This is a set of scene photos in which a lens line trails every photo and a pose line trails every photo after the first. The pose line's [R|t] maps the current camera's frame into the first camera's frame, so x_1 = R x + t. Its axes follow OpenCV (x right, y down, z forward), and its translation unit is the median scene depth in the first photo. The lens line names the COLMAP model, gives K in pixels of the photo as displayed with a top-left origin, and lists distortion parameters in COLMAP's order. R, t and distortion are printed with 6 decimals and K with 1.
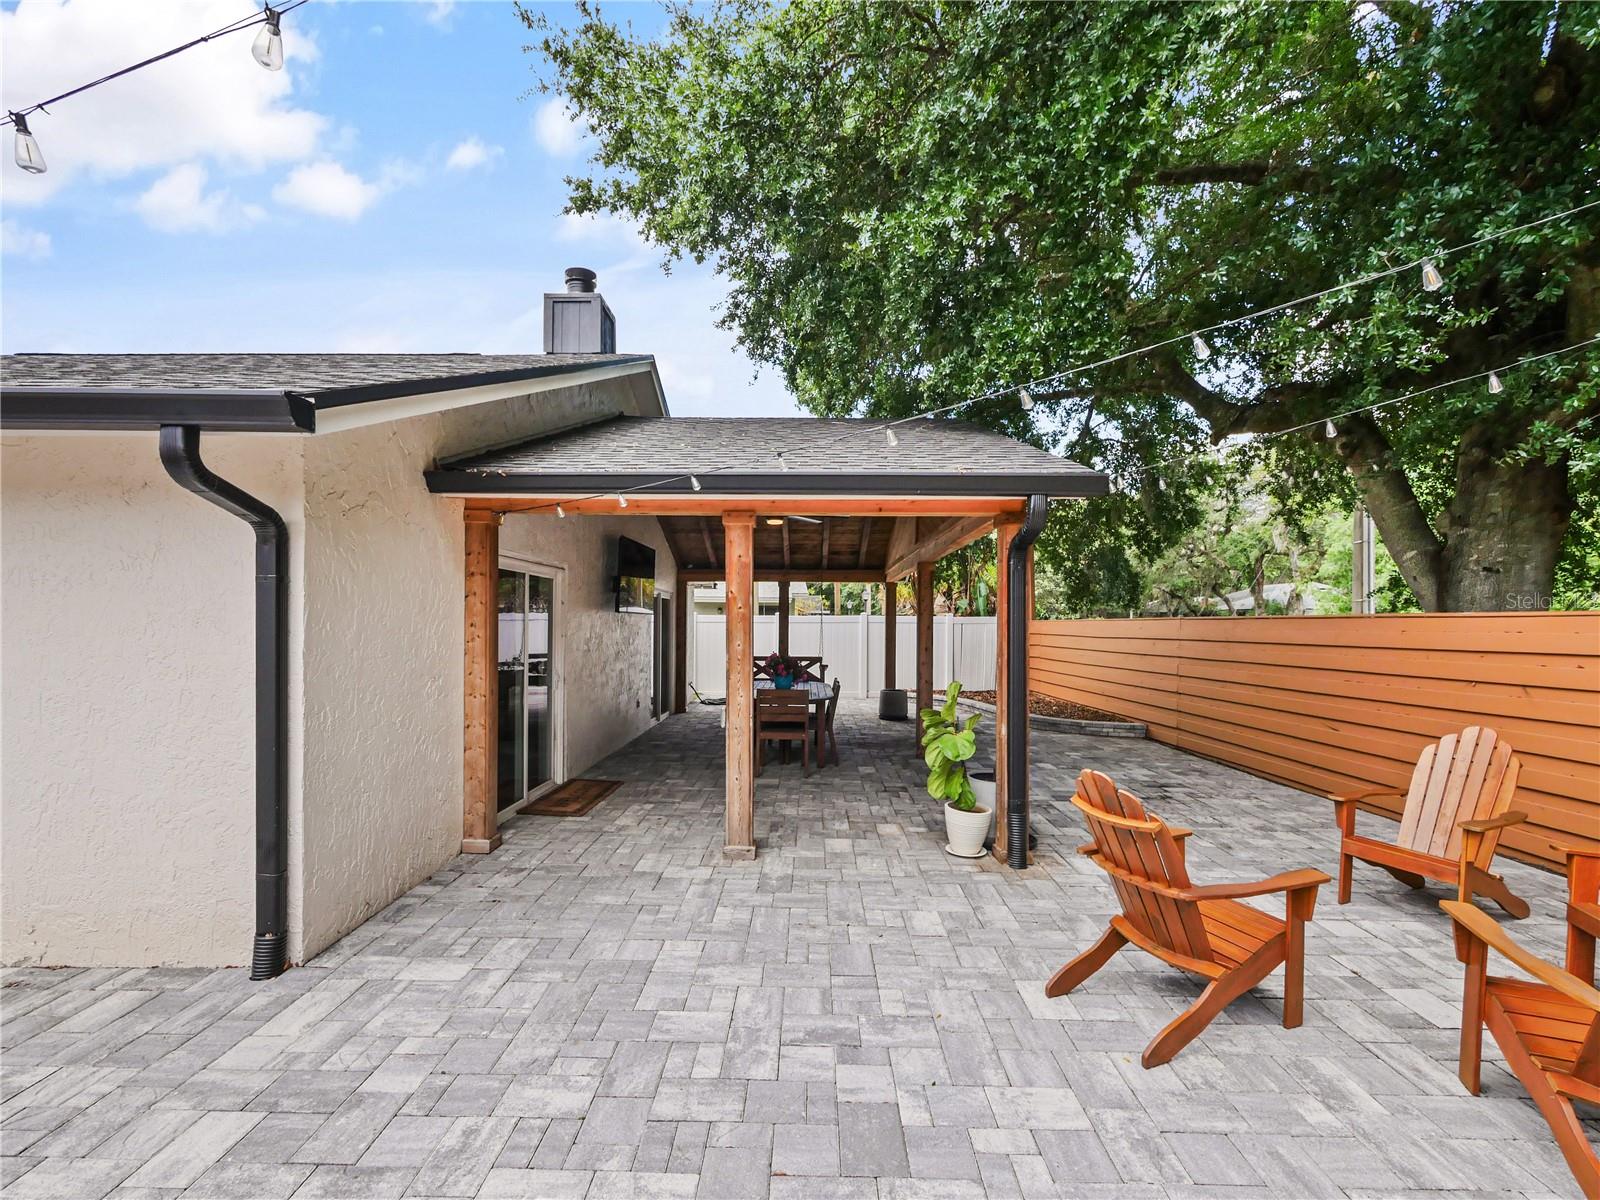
lens RADIAL K [[691.2, 0, 804.1], [0, 691.2, 626.0], [0, 0, 1]] dist [-0.003774, -0.000586]
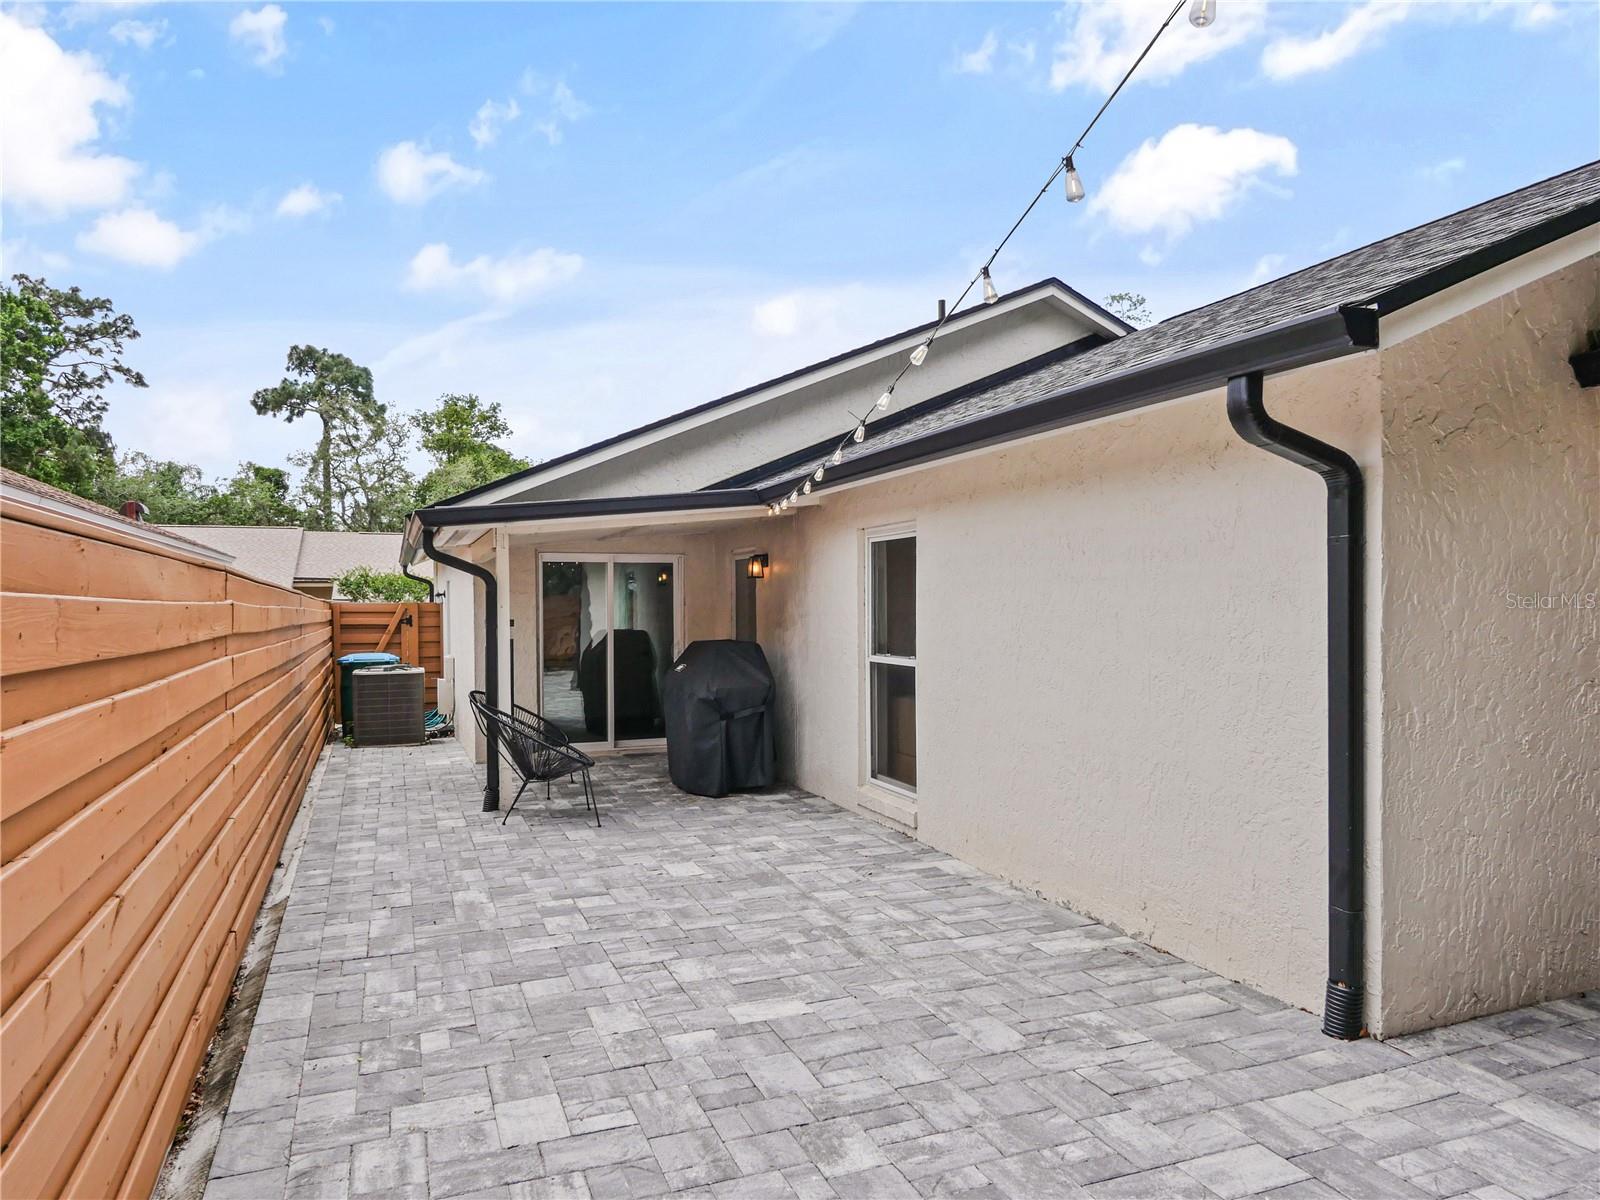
lens RADIAL K [[1080.1, 0, 800.0], [0, 1080.1, 600.0], [0, 0, 1]] dist [-0.001529, -0.001728]
pose [[0.367175, -0.014953, -0.930032, 0.162872], [0.007403, 0.999886, -0.013153, 0.013082], [0.930122, -0.002056, 0.367244, -0.044668]]
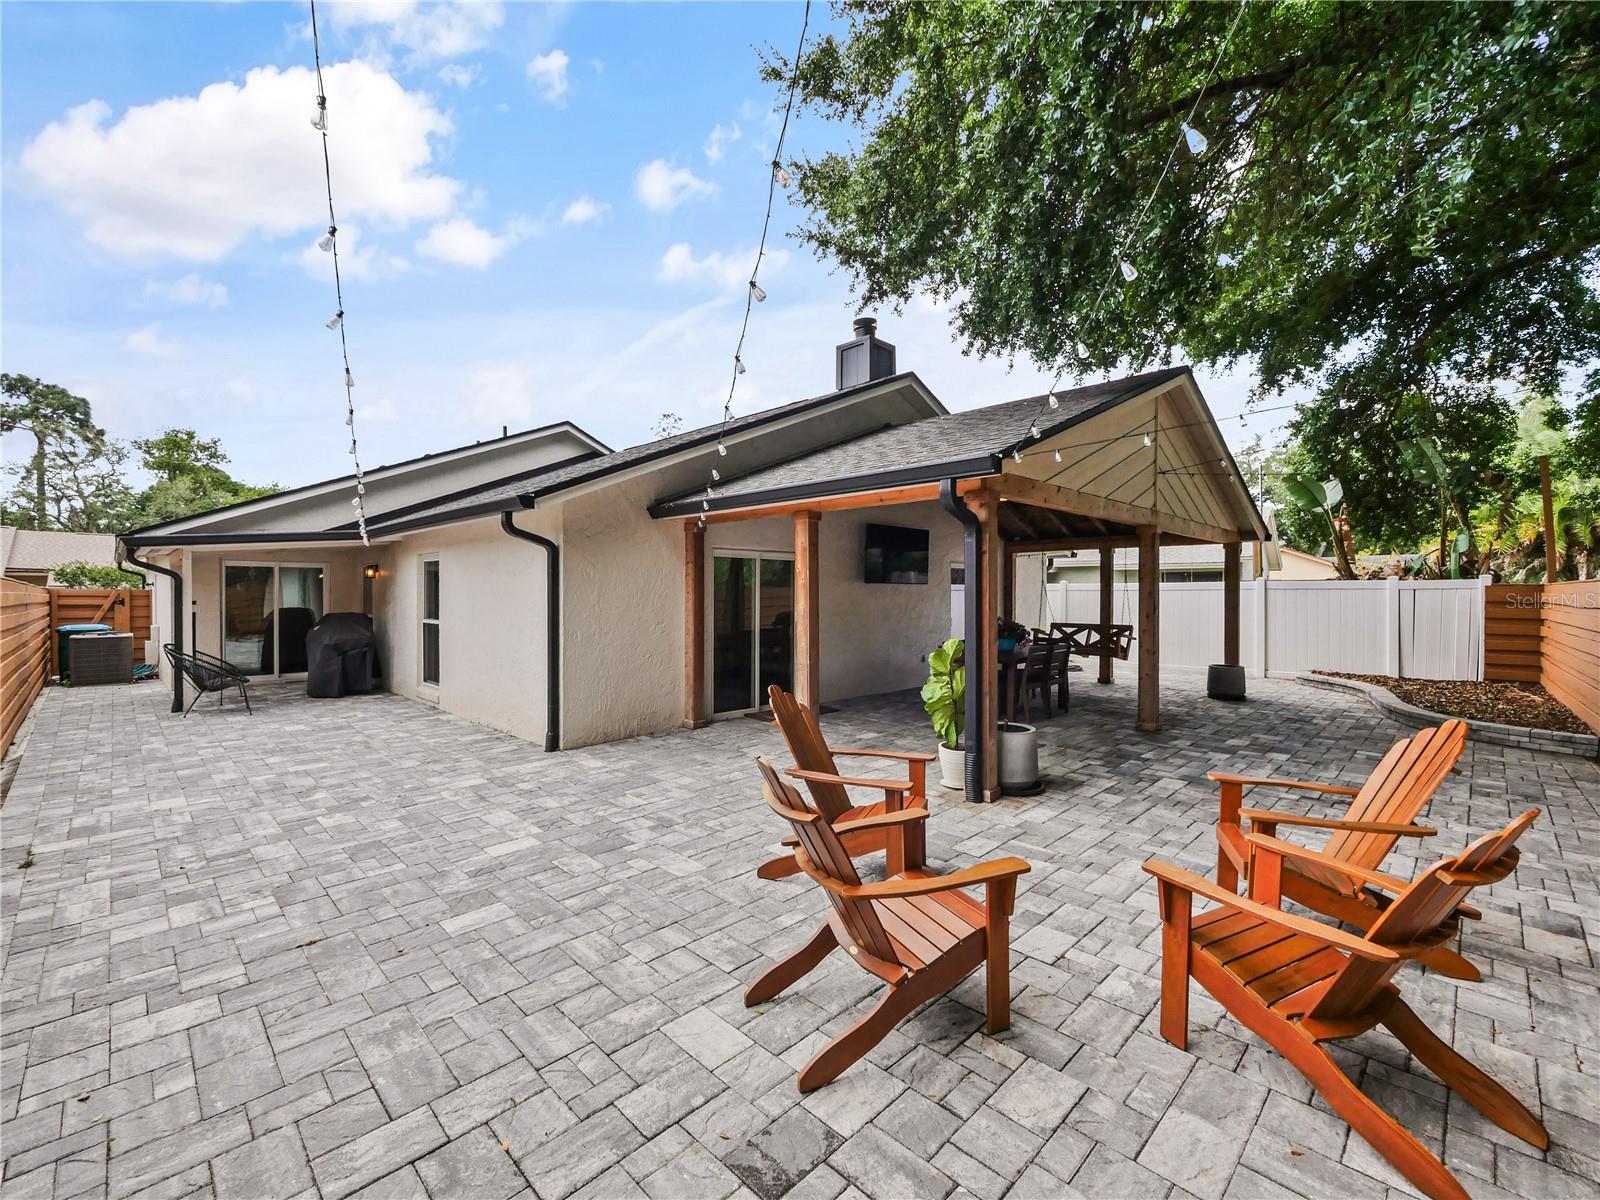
lens RADIAL K [[684.6, 0, 791.1], [0, 684.6, 593.4], [0, 0, 1]] dist [-0.002243, -0.001082]
pose [[0.715887, -0.007046, -0.698180, 1.310937], [0.003590, 0.999973, -0.006412, 0.017692], [0.698207, 0.002084, 0.715893, -0.031940]]
